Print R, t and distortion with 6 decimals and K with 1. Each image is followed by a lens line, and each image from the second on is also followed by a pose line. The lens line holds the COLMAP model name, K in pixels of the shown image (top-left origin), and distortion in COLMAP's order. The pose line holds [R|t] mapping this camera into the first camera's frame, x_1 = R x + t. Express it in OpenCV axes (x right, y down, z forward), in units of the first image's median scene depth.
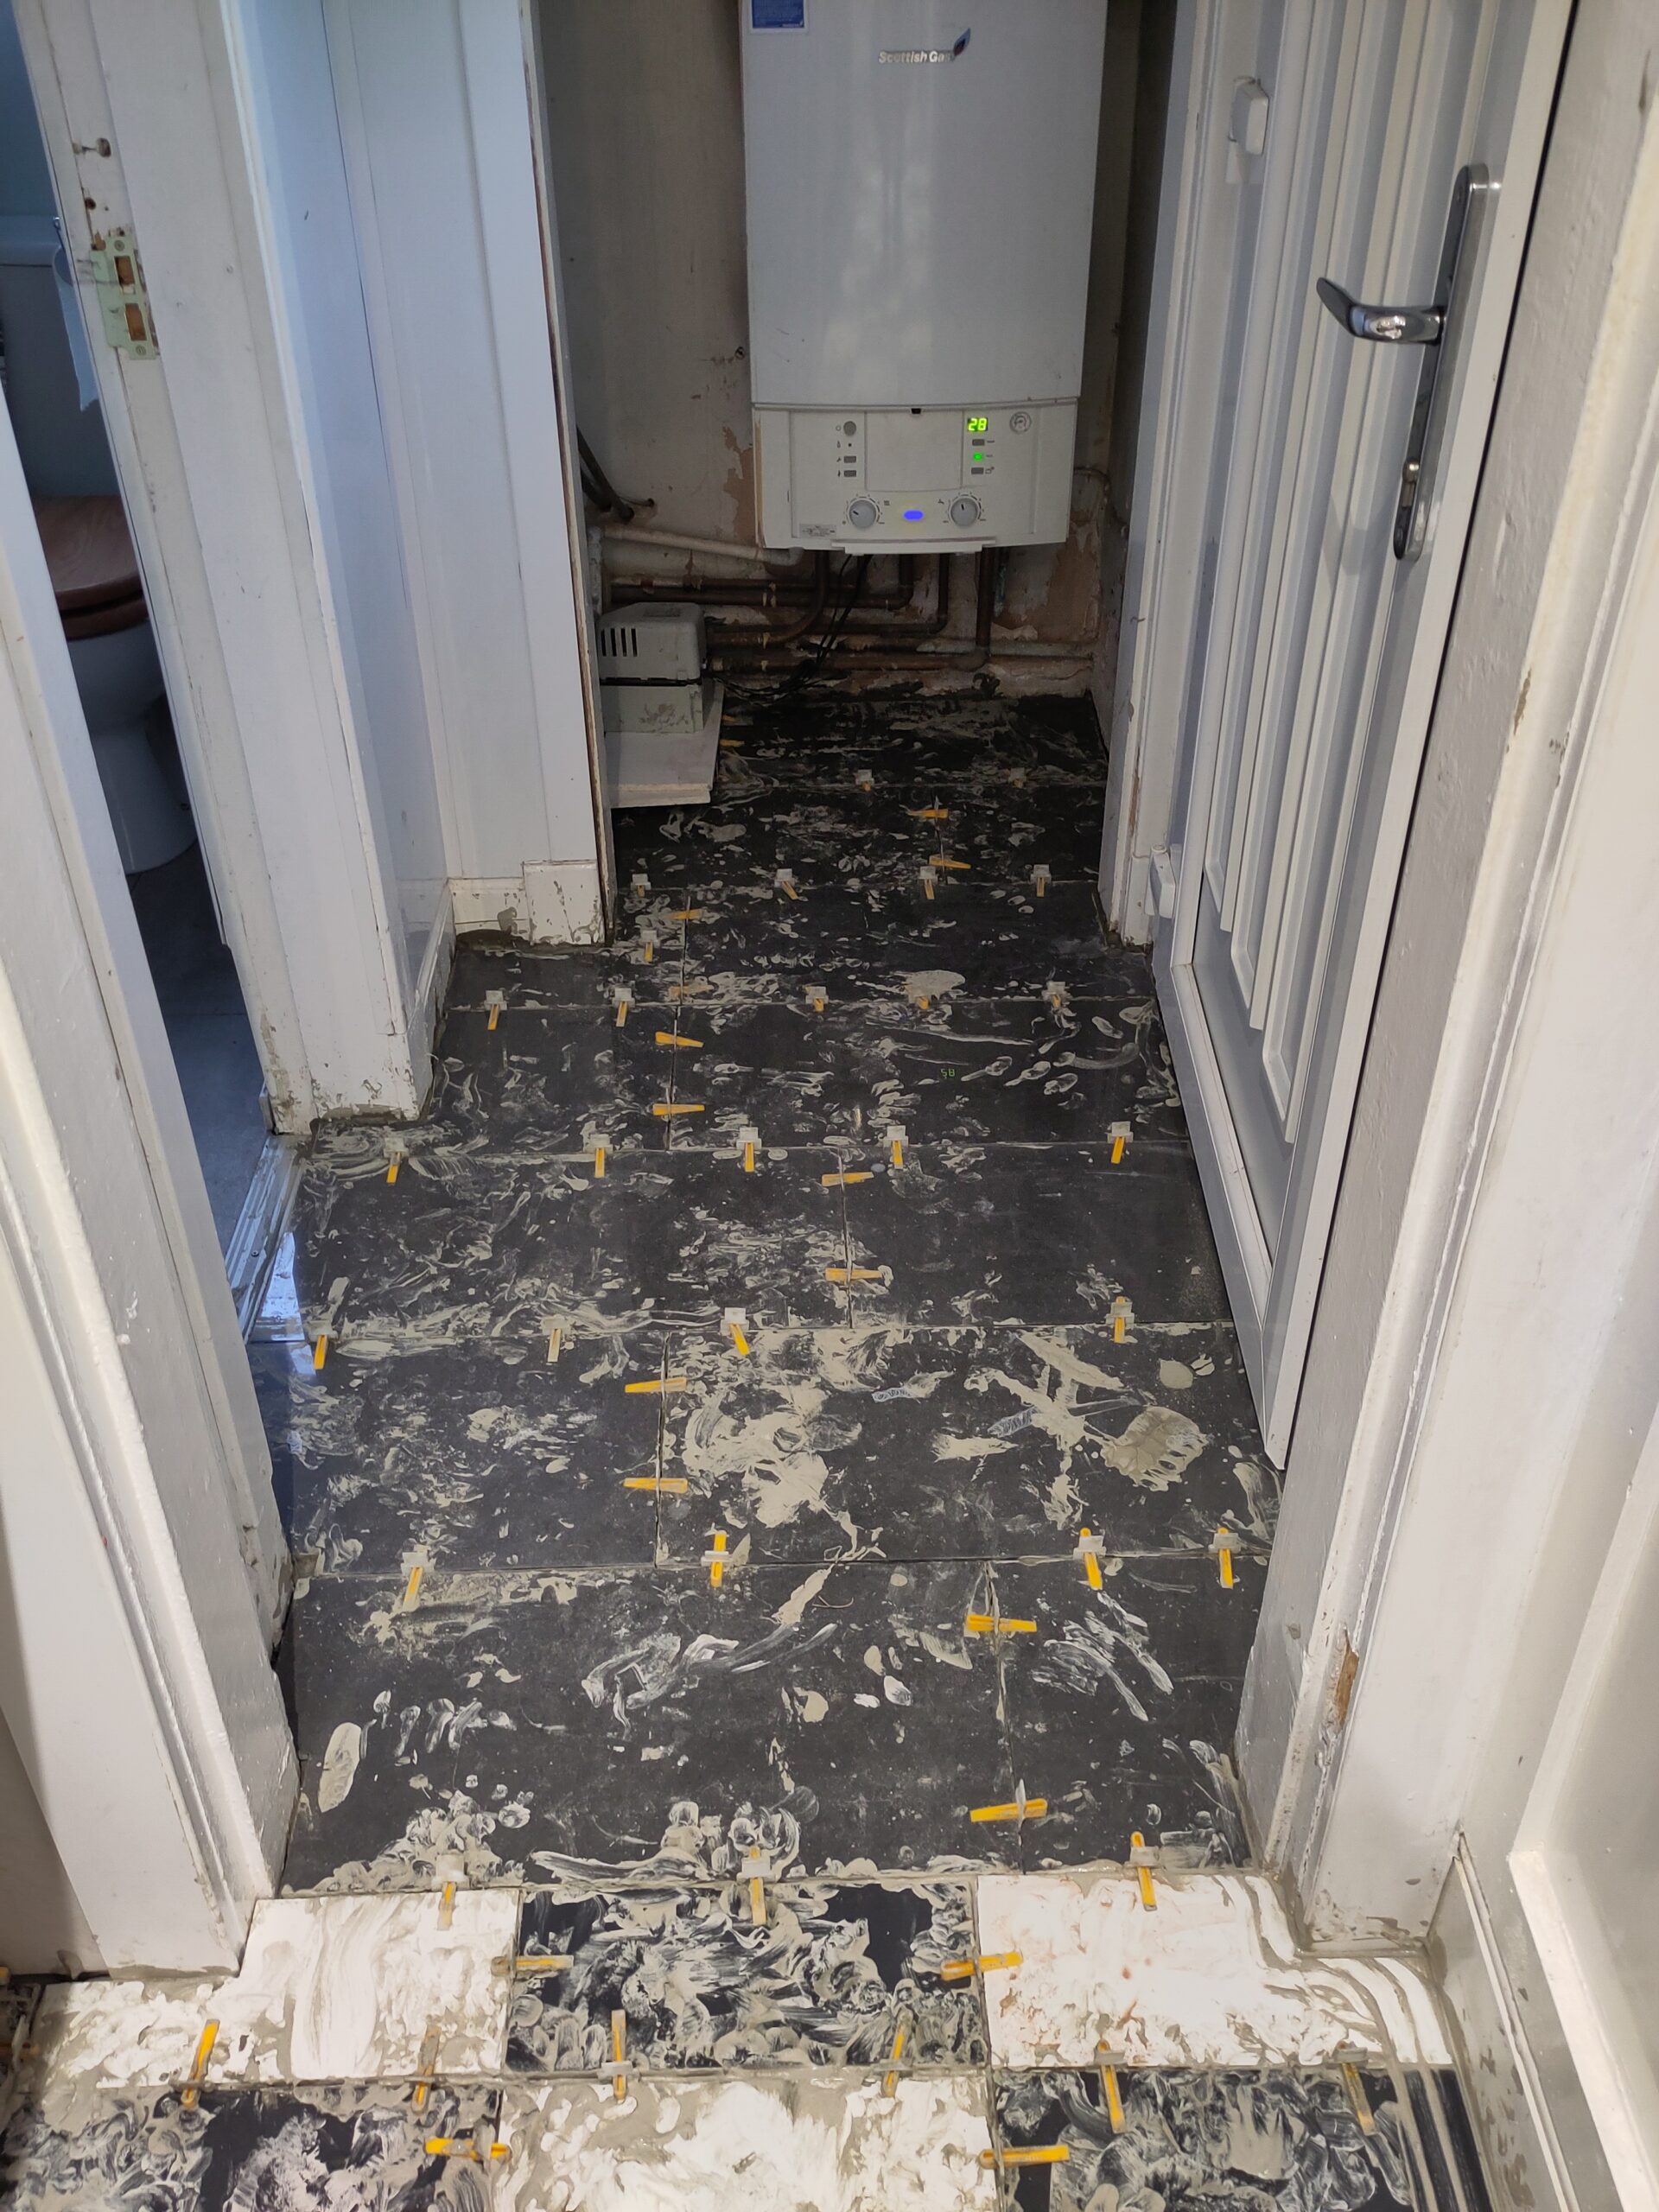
lens RADIAL K [[1954.9, 0, 828.0], [0, 1954.9, 1095.5], [0, 0, 1]] dist [0.068673, -0.068614]
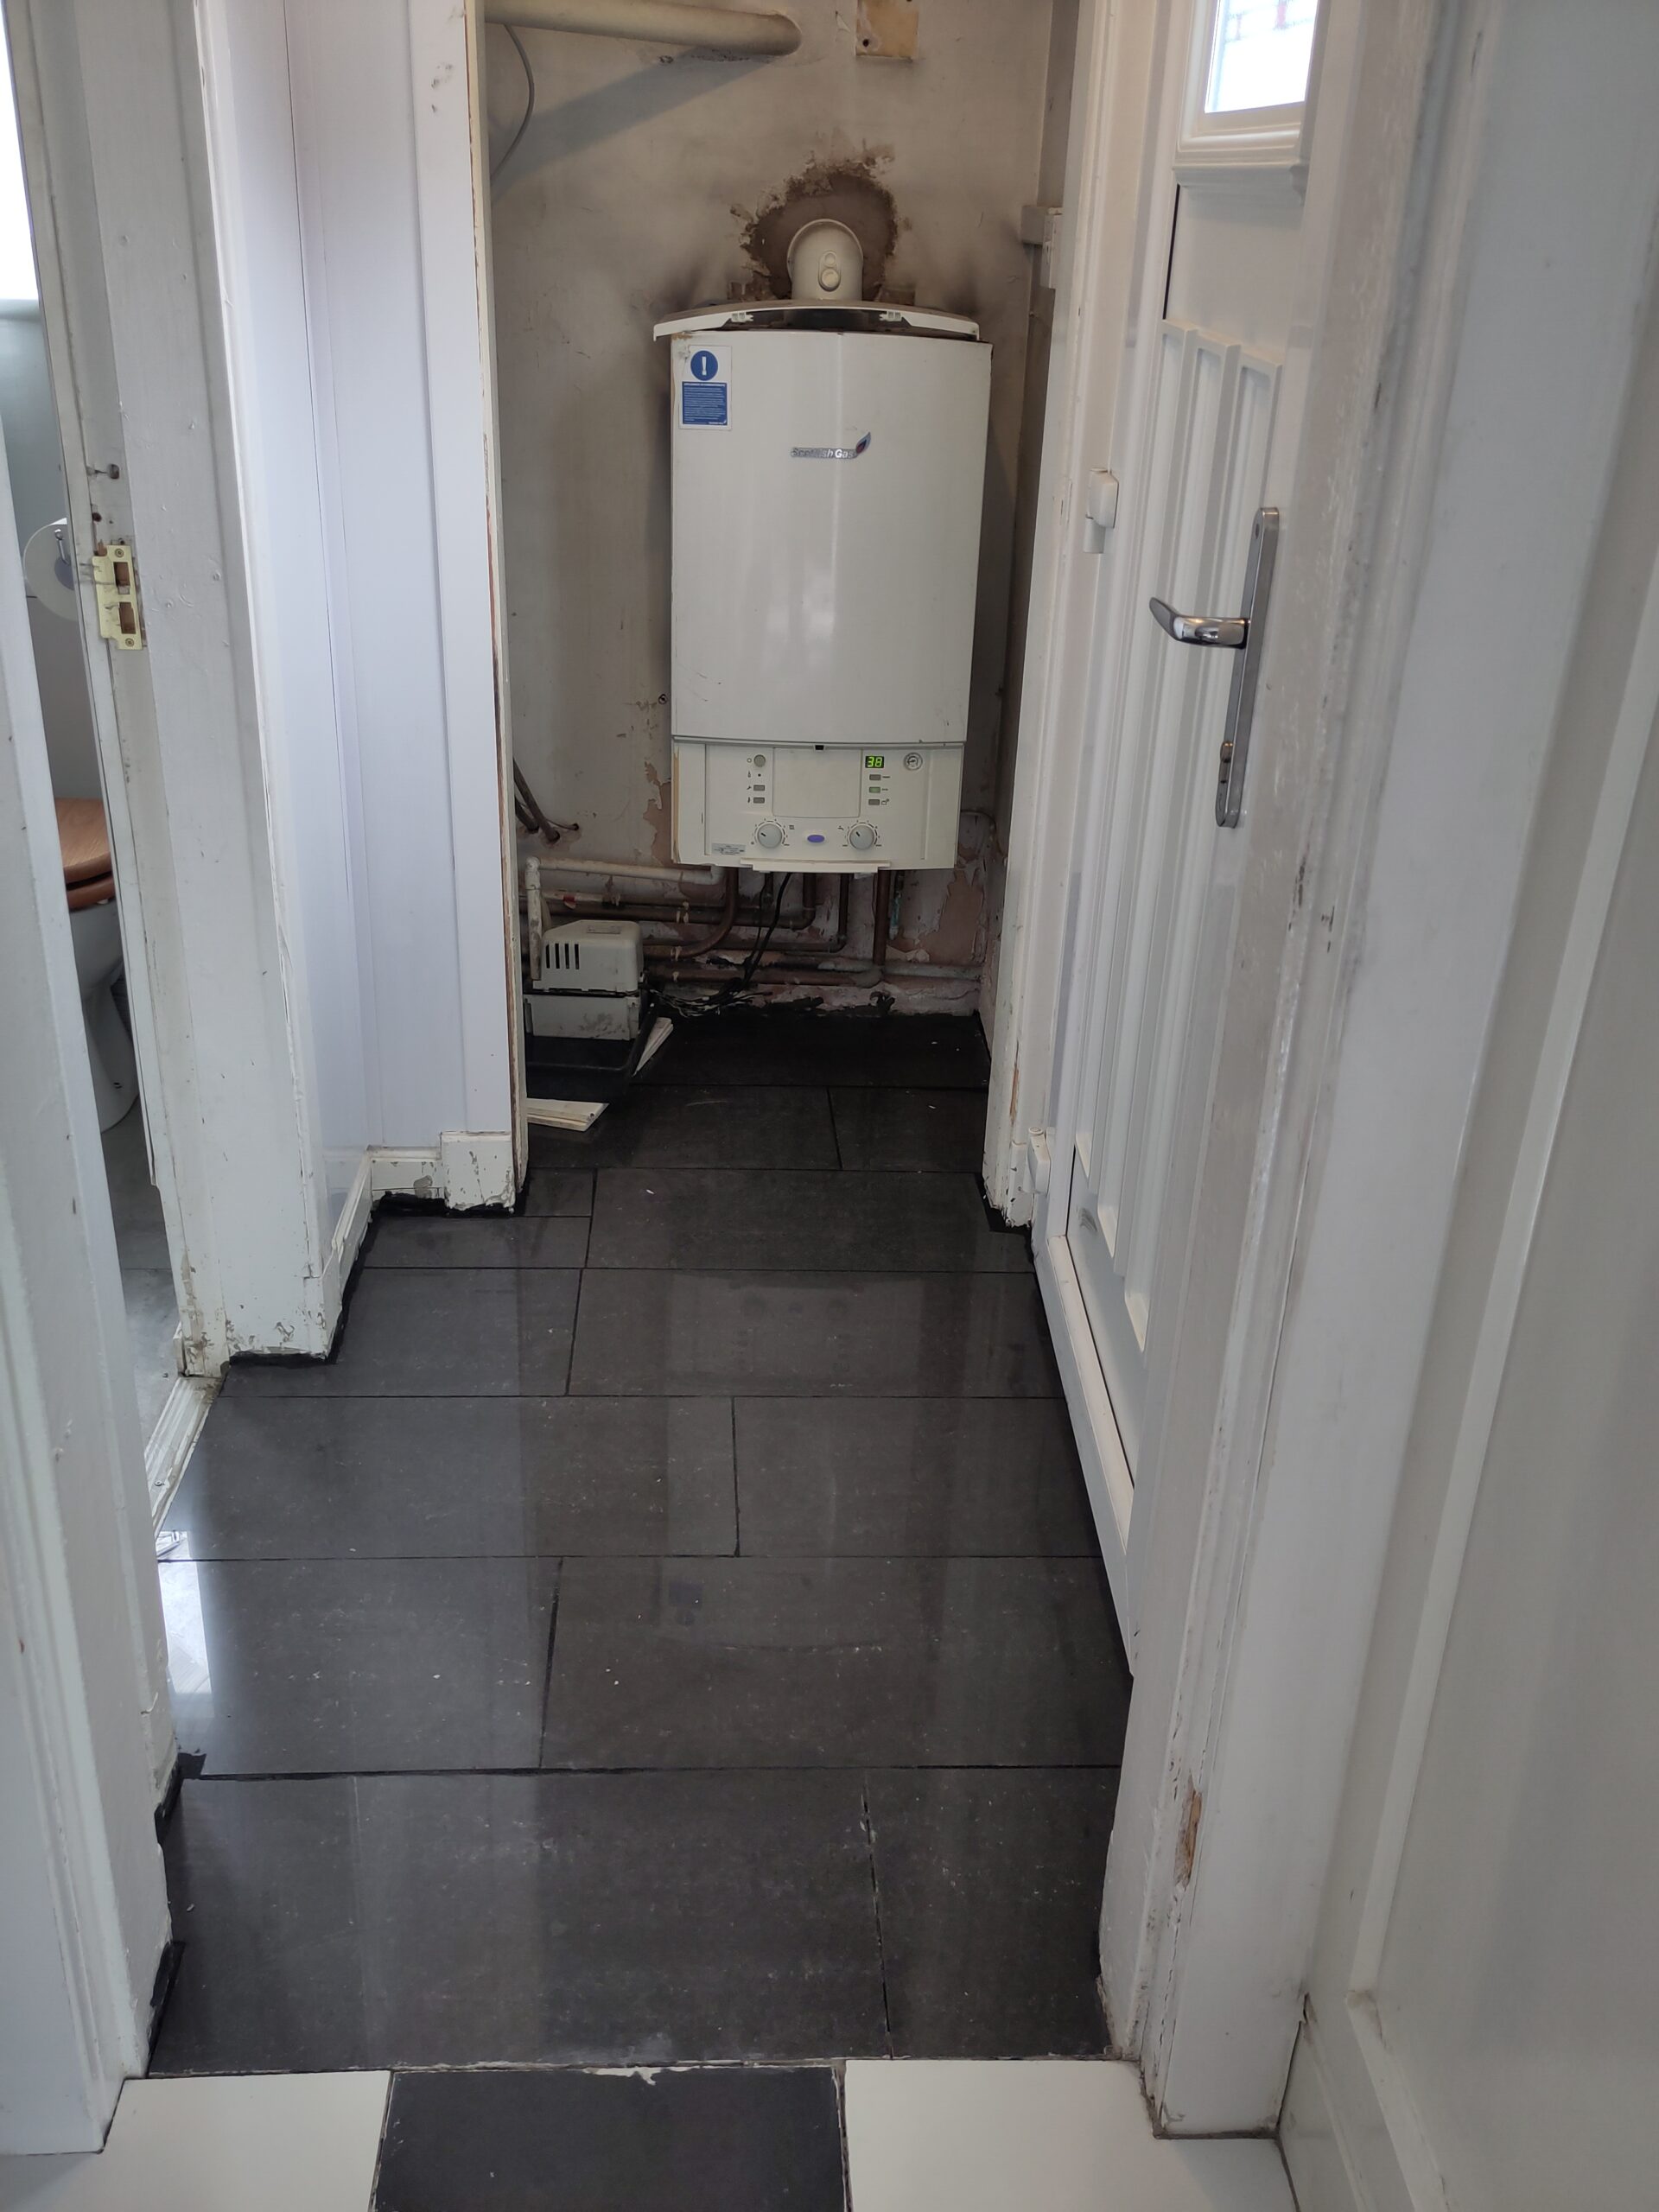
lens RADIAL K [[1954.9, 0, 834.5], [0, 1954.9, 1113.1], [0, 0, 1]] dist [0.068673, -0.068614]
pose [[0.998402, 0.026908, 0.049688, 0.003489], [-0.017402, 0.983017, -0.182688, 0.056282], [-0.053760, 0.181531, 0.981915, -0.050609]]
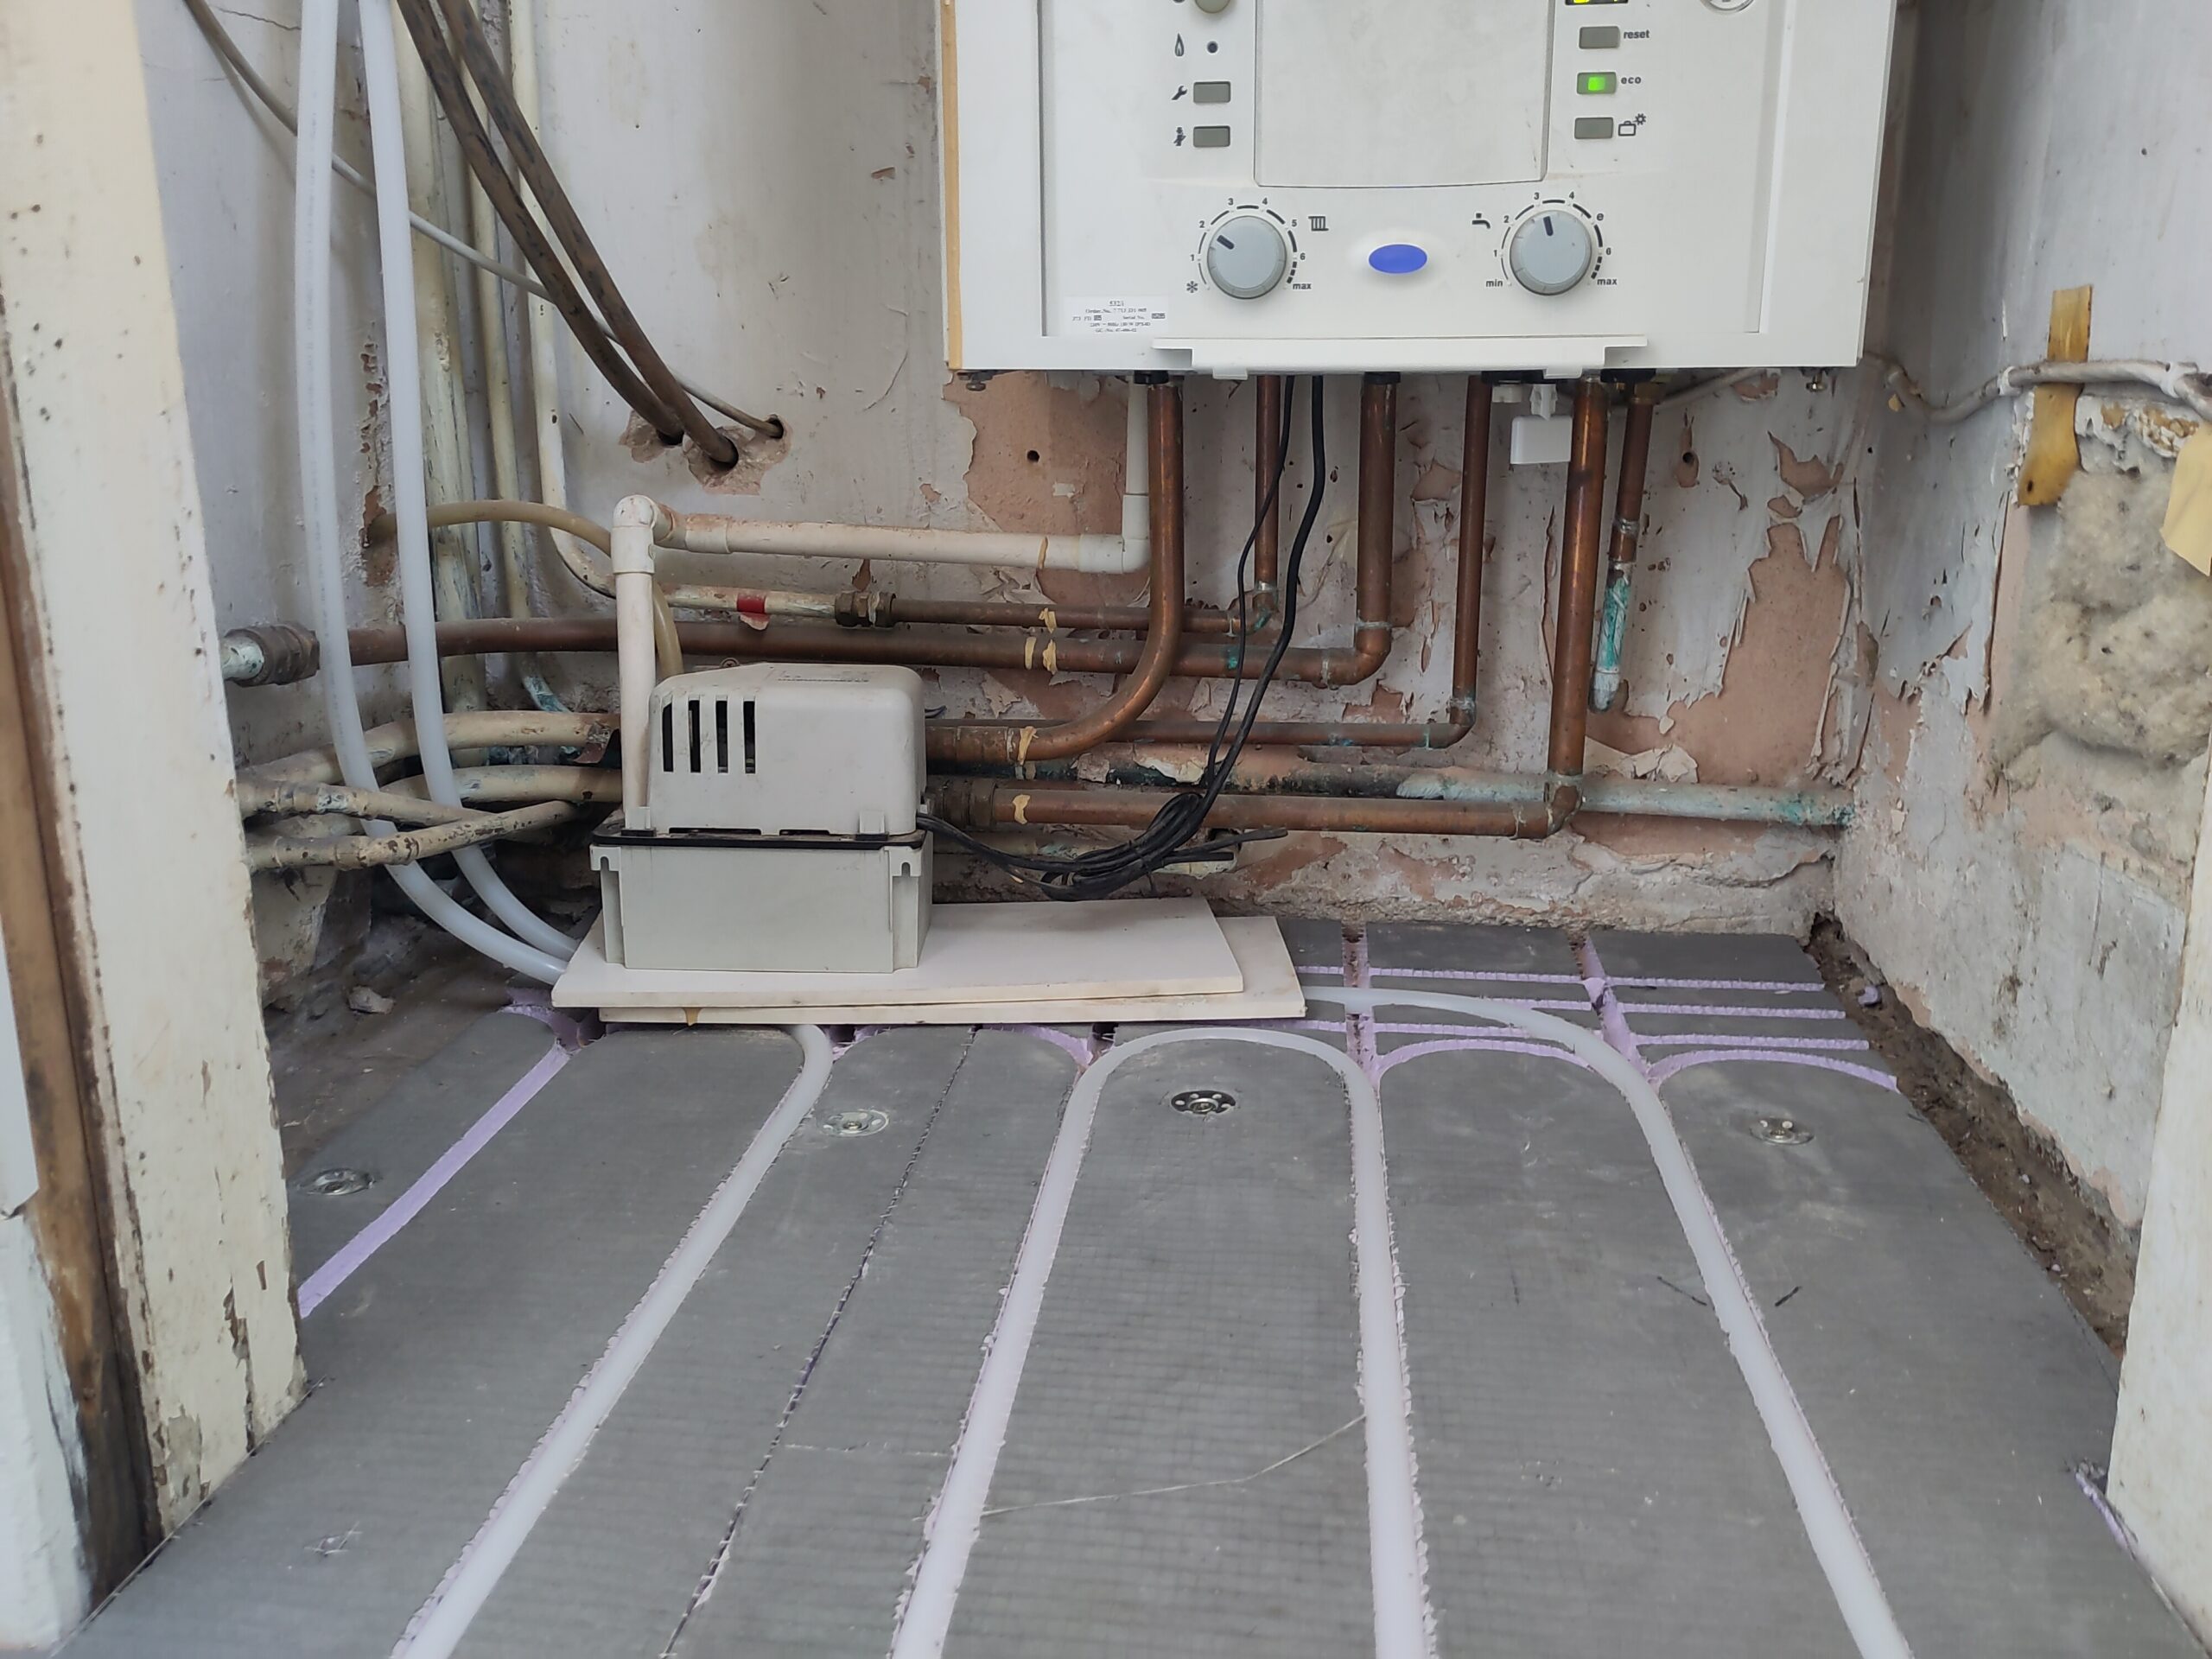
lens RADIAL K [[1954.9, 0, 1125.3], [0, 1954.9, 841.0], [0, 0, 1]] dist [0.068673, -0.068614]
pose [[0.995139, 0.030613, -0.093598, 0.031519], [-0.062099, 0.932737, -0.355169, -0.079148], [0.076430, 0.359255, 0.930105, 0.717156]]
